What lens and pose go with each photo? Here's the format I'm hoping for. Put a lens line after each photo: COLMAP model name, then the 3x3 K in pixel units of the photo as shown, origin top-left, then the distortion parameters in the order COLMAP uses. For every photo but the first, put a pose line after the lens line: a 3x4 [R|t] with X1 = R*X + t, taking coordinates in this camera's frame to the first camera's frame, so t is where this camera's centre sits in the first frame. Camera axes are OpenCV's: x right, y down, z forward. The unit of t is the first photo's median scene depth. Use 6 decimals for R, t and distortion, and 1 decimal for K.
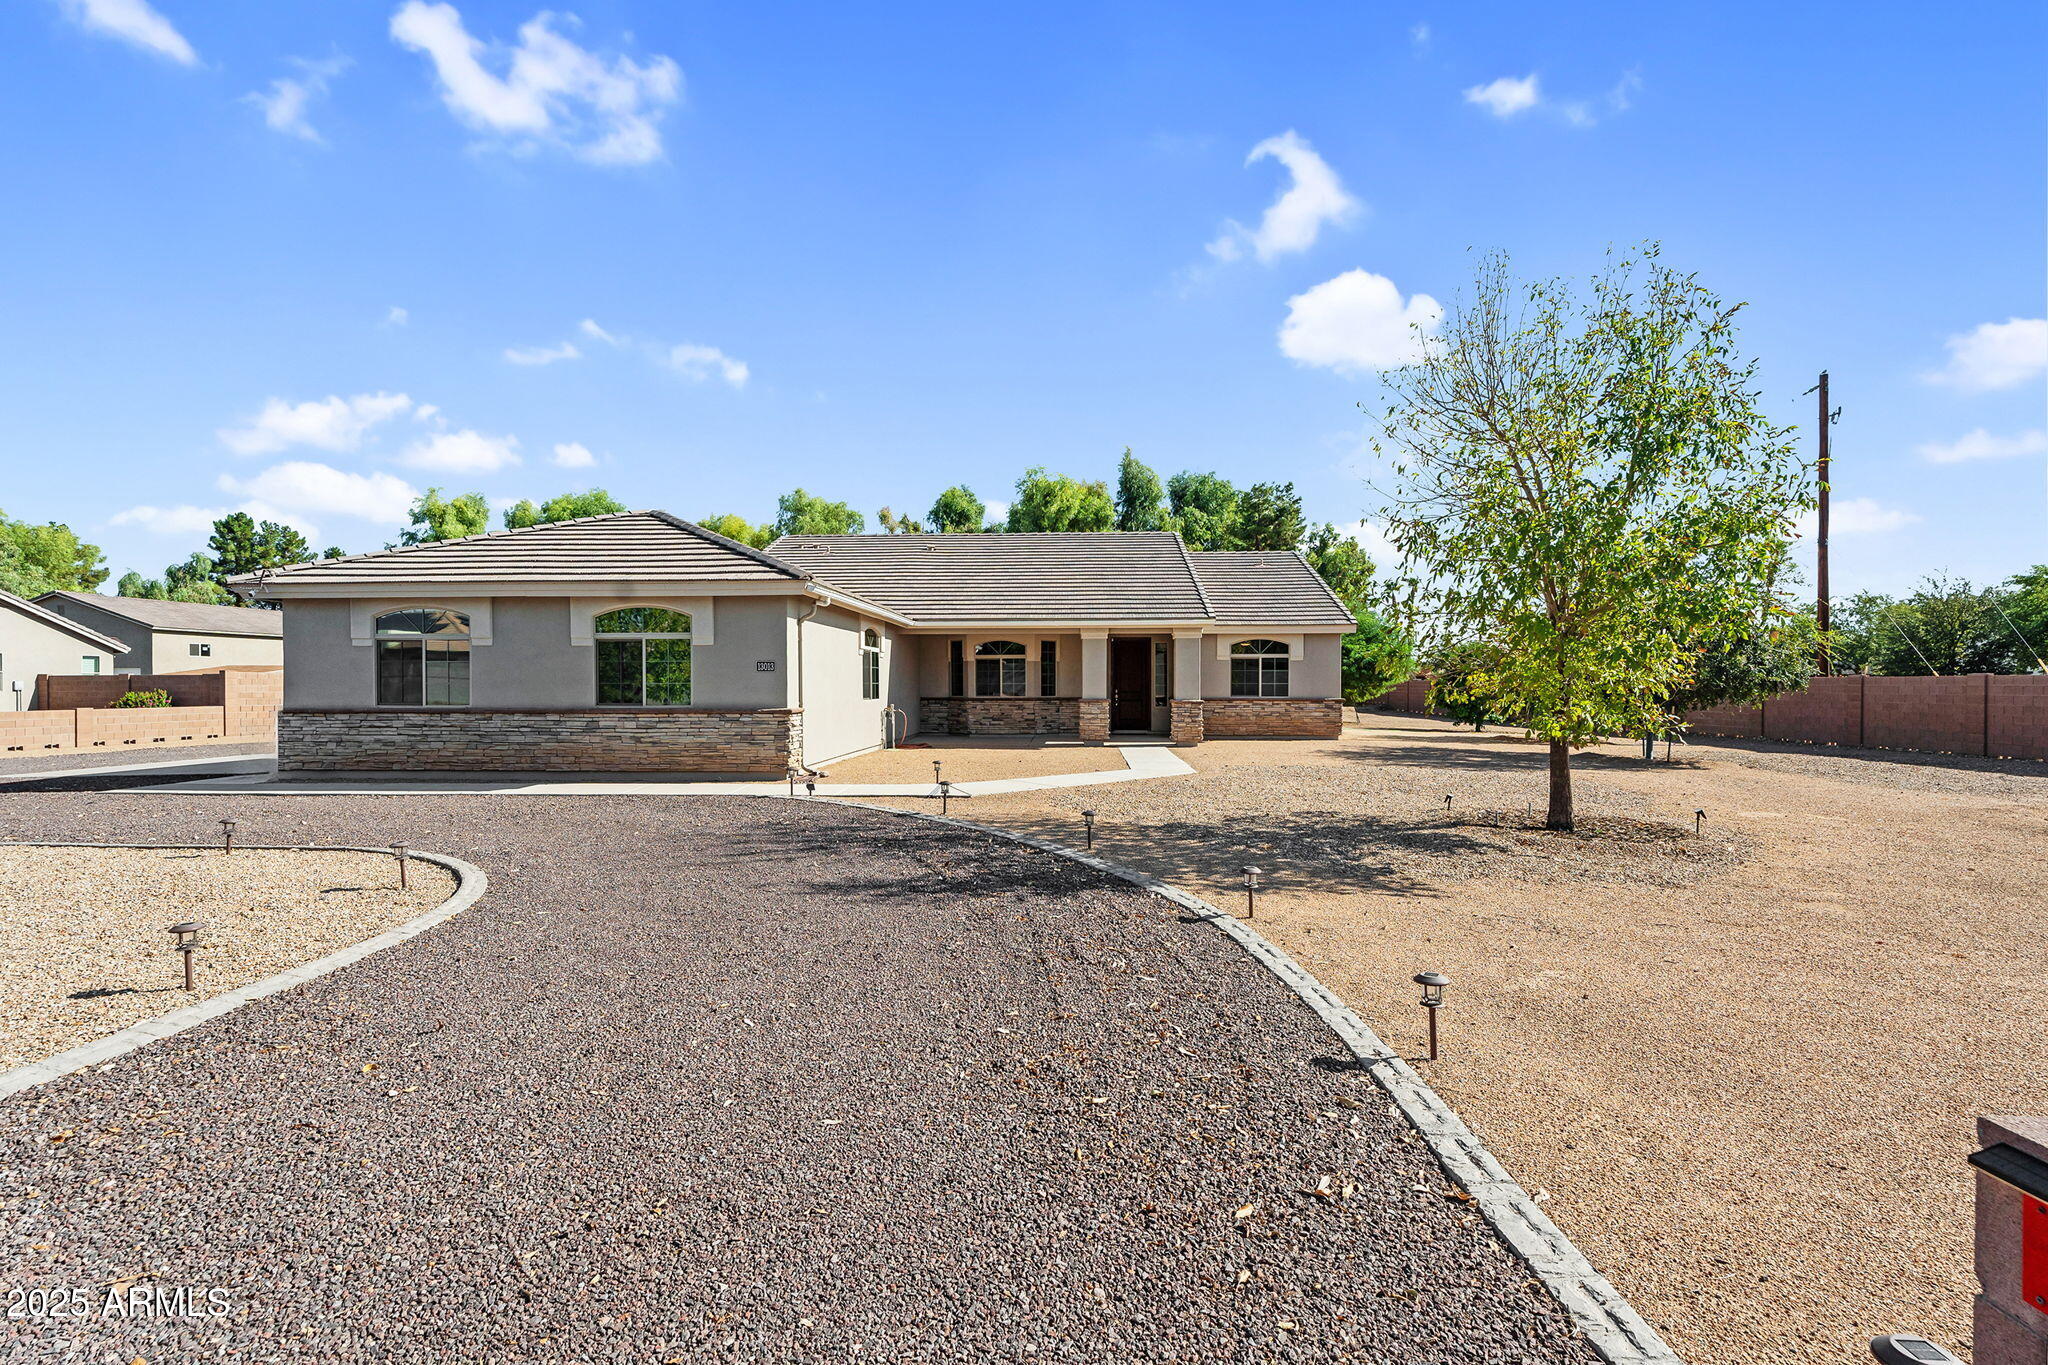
lens RADIAL K [[905.3, 0, 1028.3], [0, 905.3, 701.9], [0, 0, 1]] dist [0.001516, 0.000033]
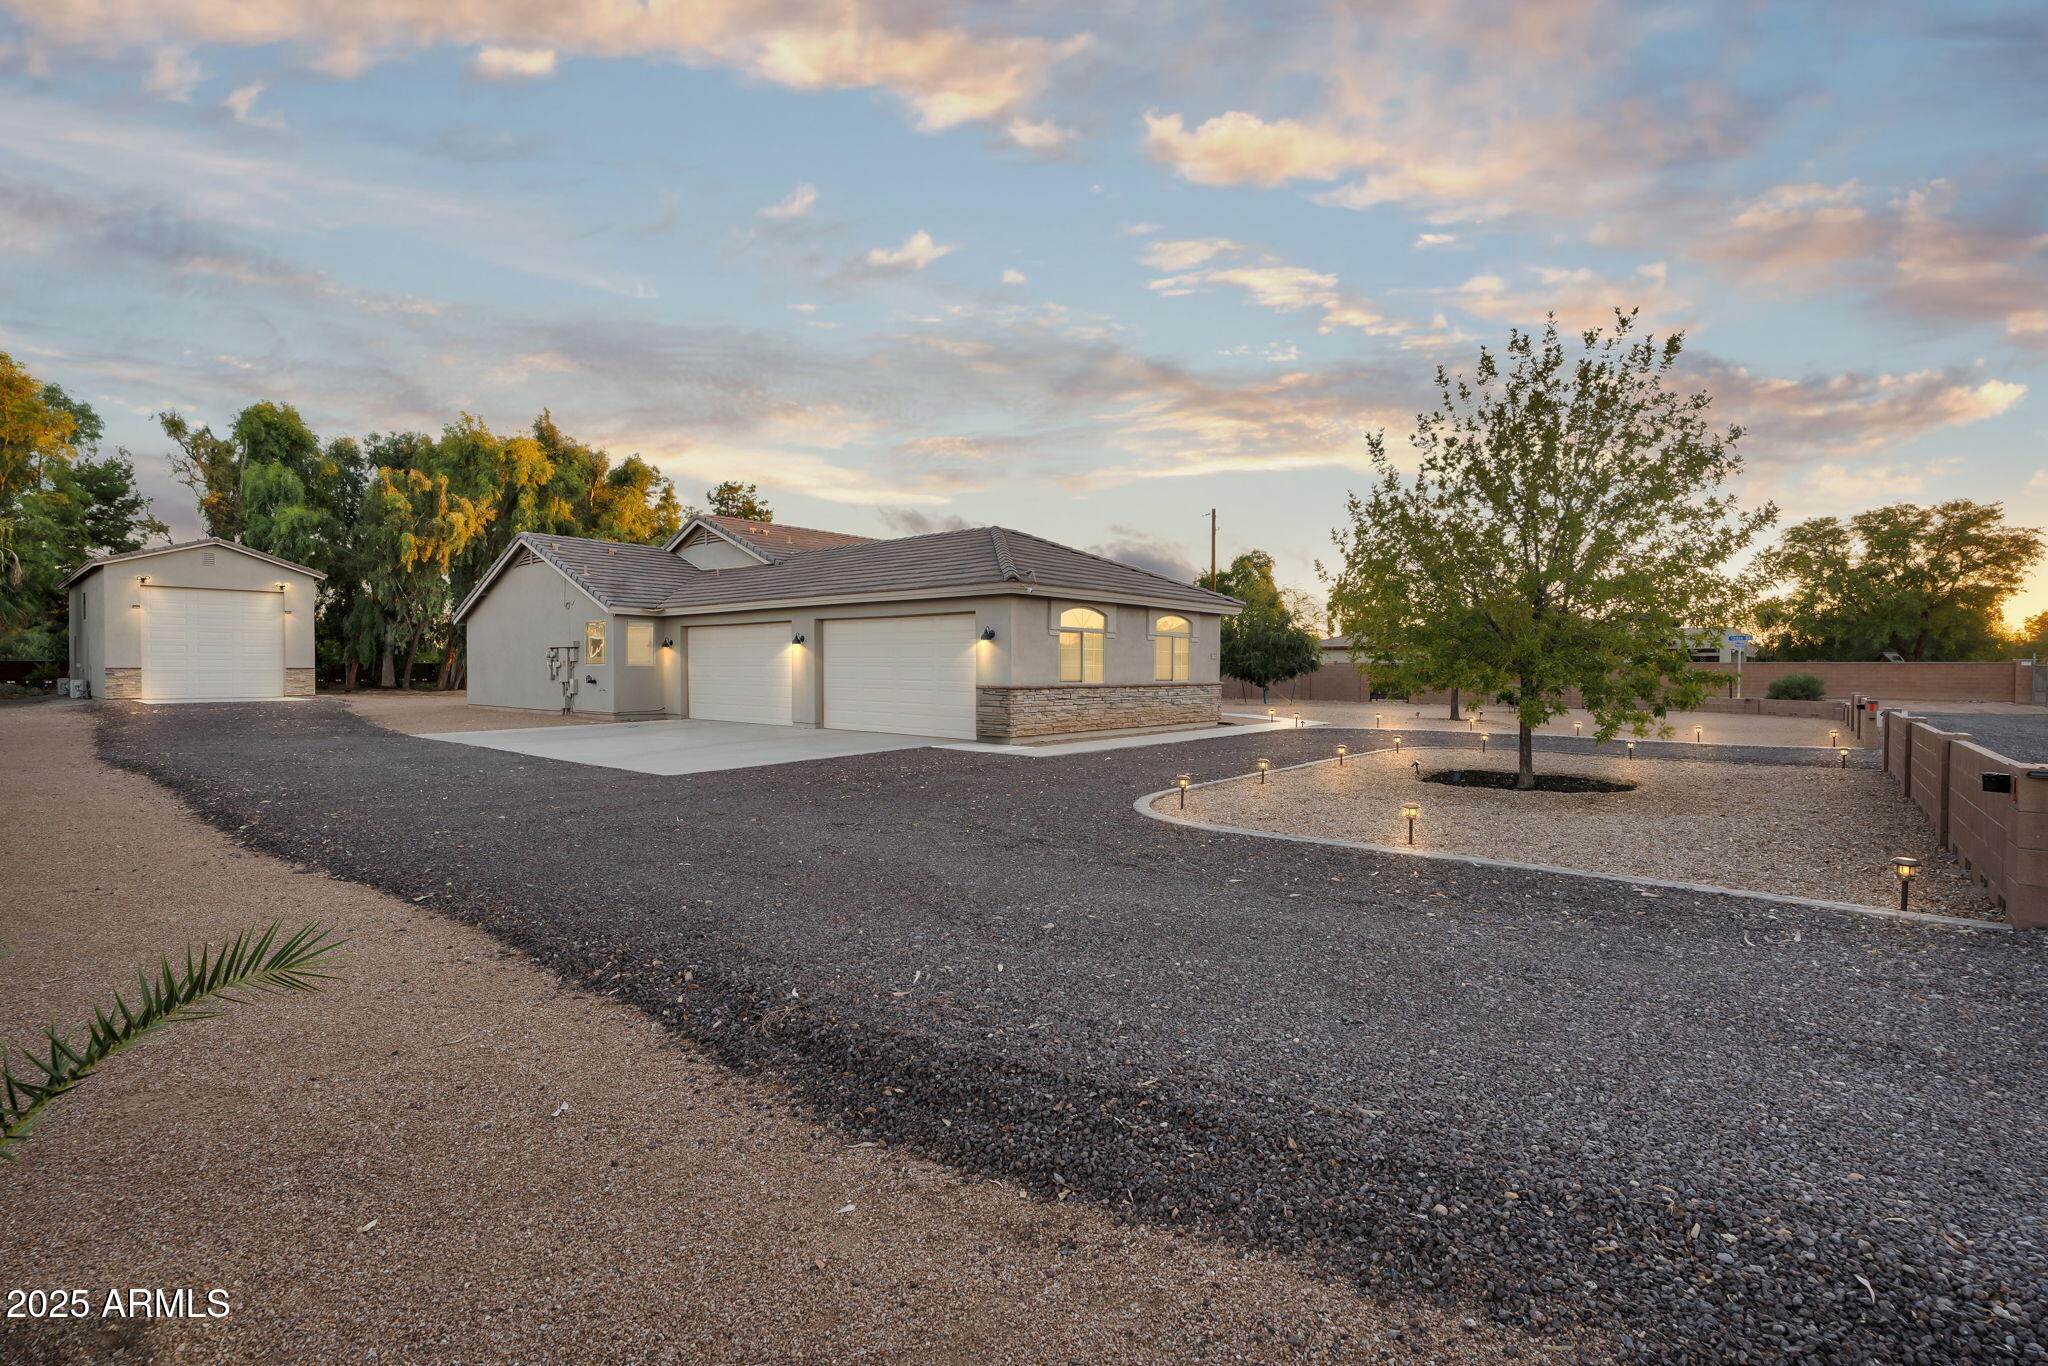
lens RADIAL K [[907.5, 0, 1024.5], [0, 907.5, 674.3], [0, 0, 1]] dist [0.001672, -0.000069]
pose [[0.604740, -0.000156, 0.796423, -1.451116], [0.011224, 0.999902, -0.008327, 0.002001], [-0.796344, 0.013974, 0.604683, 0.222750]]
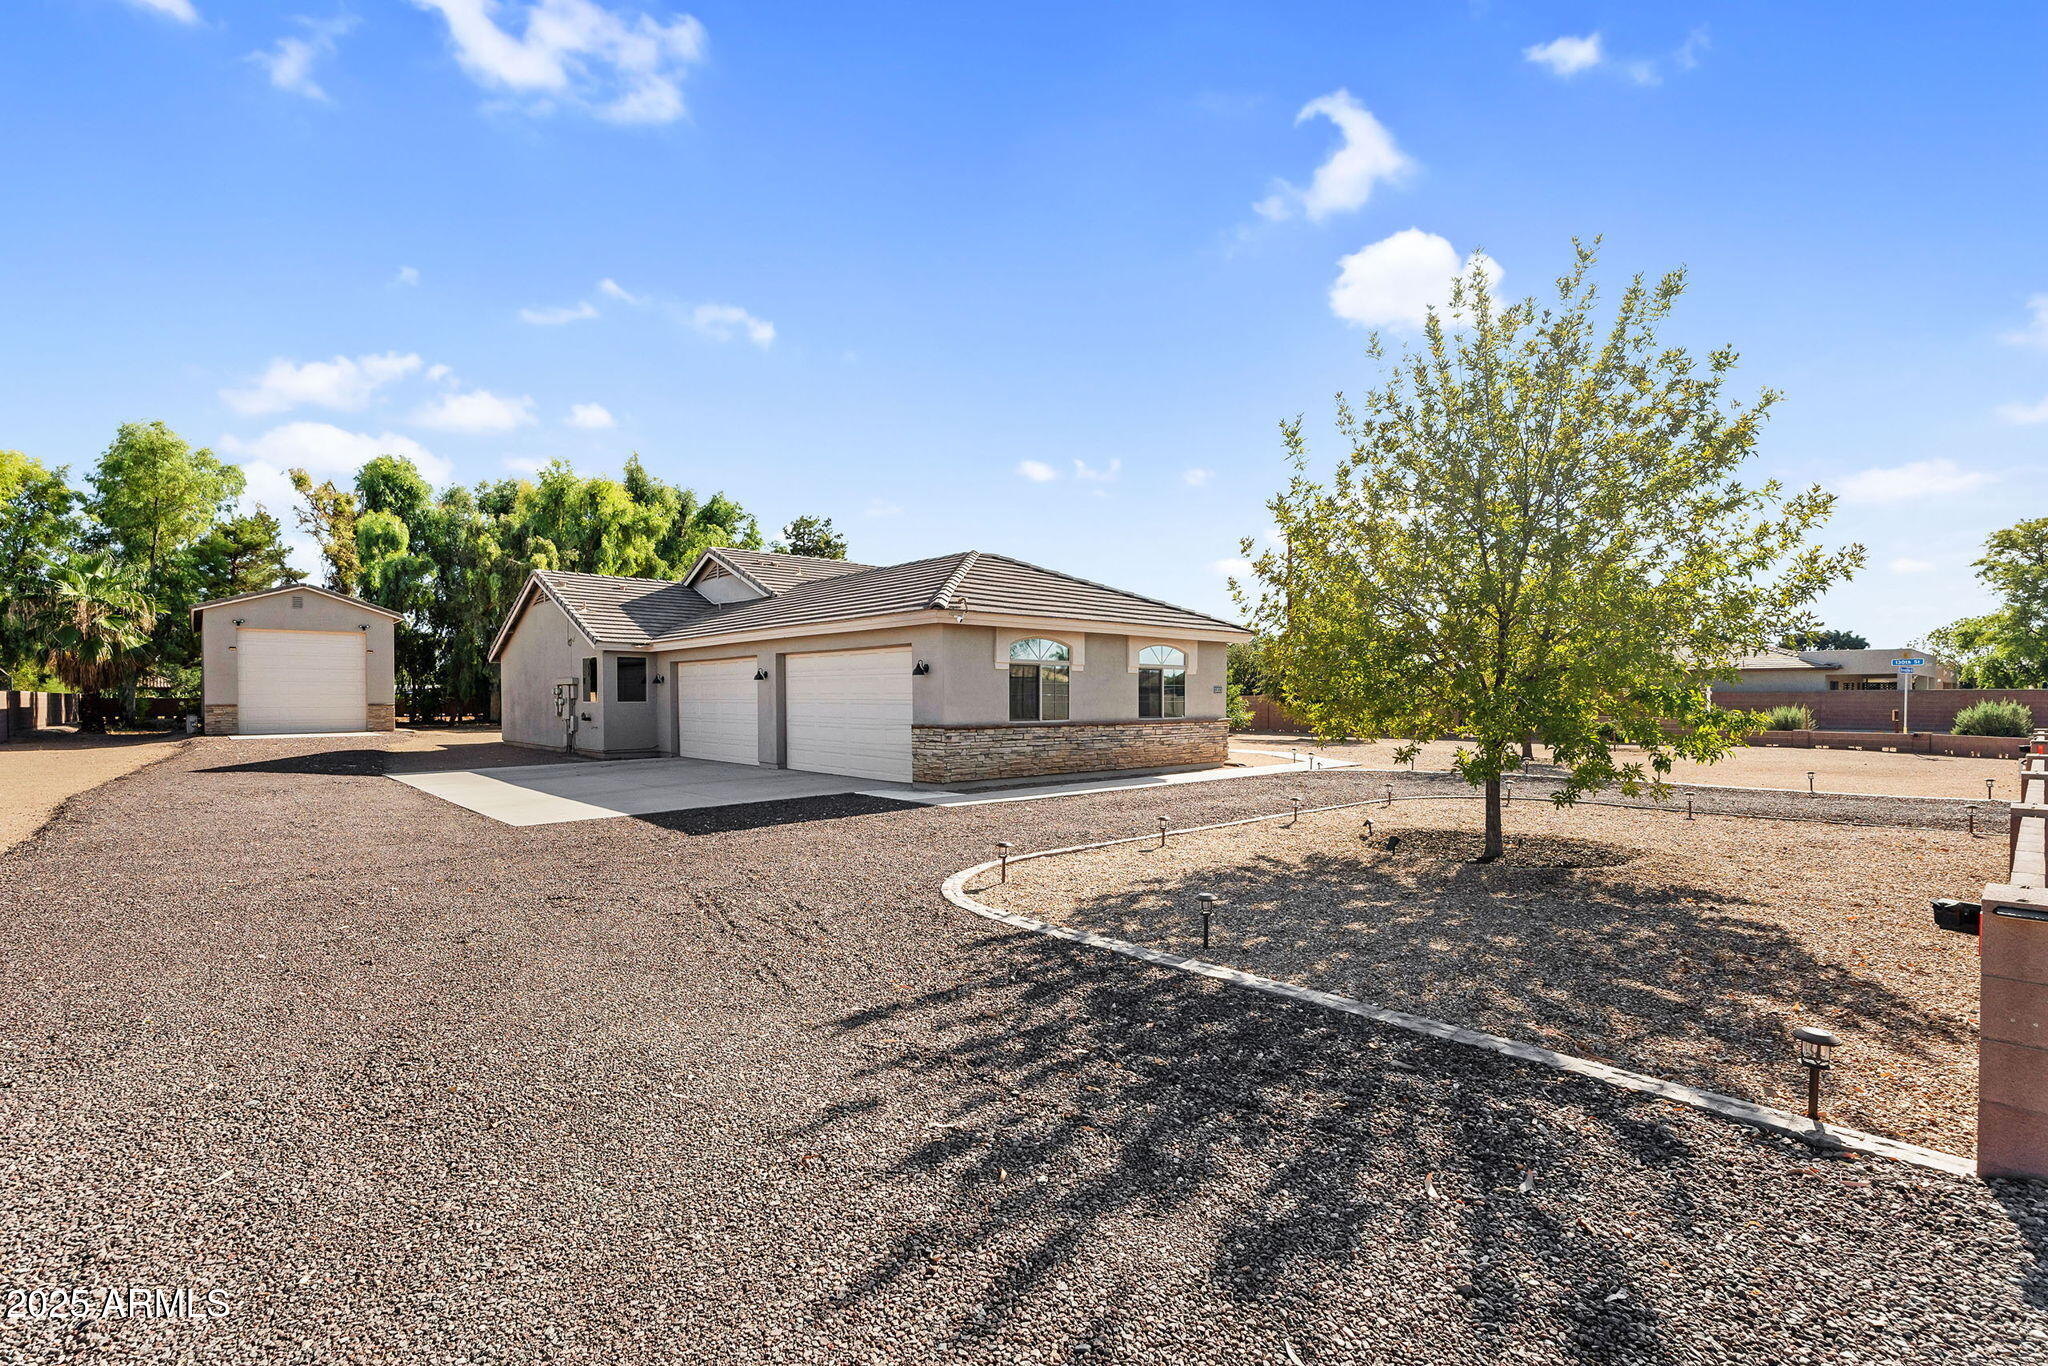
lens RADIAL K [[910.0, 0, 1028.2], [0, 910.0, 706.2], [0, 0, 1]] dist [0.000309, -0.000098]
pose [[0.701535, -0.004657, 0.712620, -1.253290], [0.014794, 0.999858, -0.008030, -0.004434], [-0.712482, 0.016176, 0.701504, 0.145826]]
